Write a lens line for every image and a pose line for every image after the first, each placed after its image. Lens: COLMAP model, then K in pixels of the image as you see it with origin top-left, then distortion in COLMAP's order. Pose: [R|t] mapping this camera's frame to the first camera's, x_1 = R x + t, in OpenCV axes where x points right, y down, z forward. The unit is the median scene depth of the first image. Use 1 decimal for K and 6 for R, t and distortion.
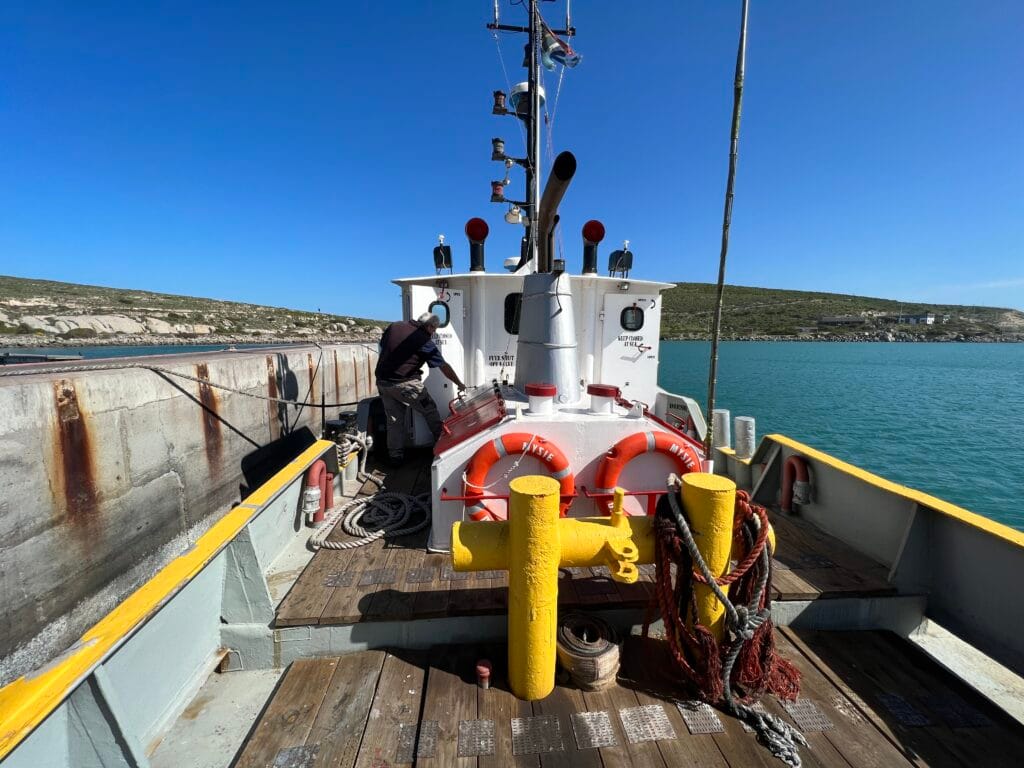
lens RADIAL K [[413.7, 0, 512.0], [0, 413.7, 384.0], [0, 0, 1]] dist [0.003185, 0.000209]
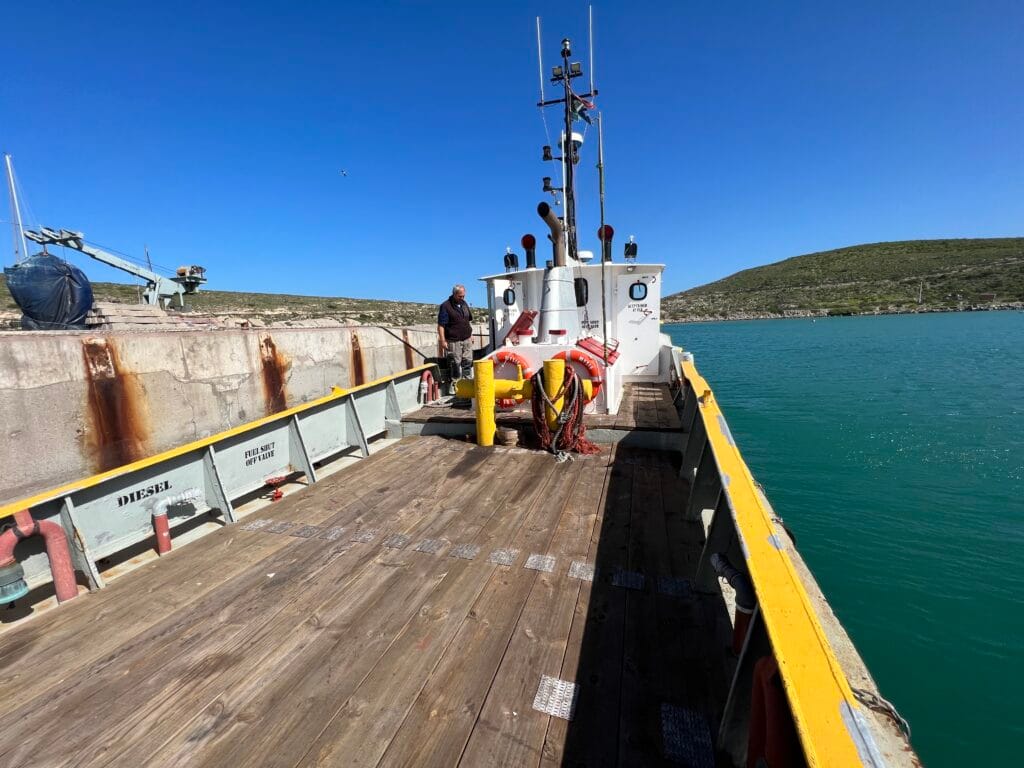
lens RADIAL K [[413.7, 0, 512.0], [0, 413.7, 384.0], [0, 0, 1]] dist [0.003185, 0.000209]
pose [[0.927450, 0.010569, -0.373798, 0.601256], [0.001814, 0.999462, 0.032761, 0.153905], [0.373943, -0.031062, 0.926931, -0.661275]]
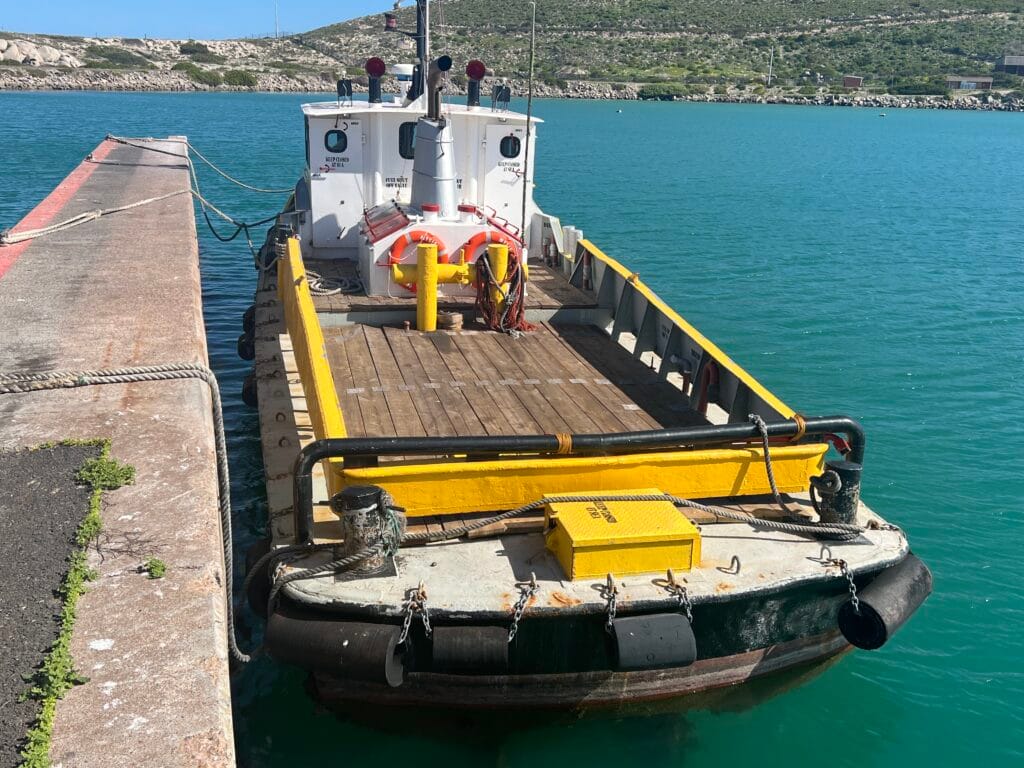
lens RADIAL K [[970.6, 0, 512.0], [0, 970.6, 384.0], [0, 0, 1]] dist [0.045822, -0.009079]
pose [[0.989624, -0.015669, 0.142824, -0.149012], [-0.010934, 0.982940, 0.183599, -0.009591], [-0.143264, -0.183256, 0.972570, -2.539740]]
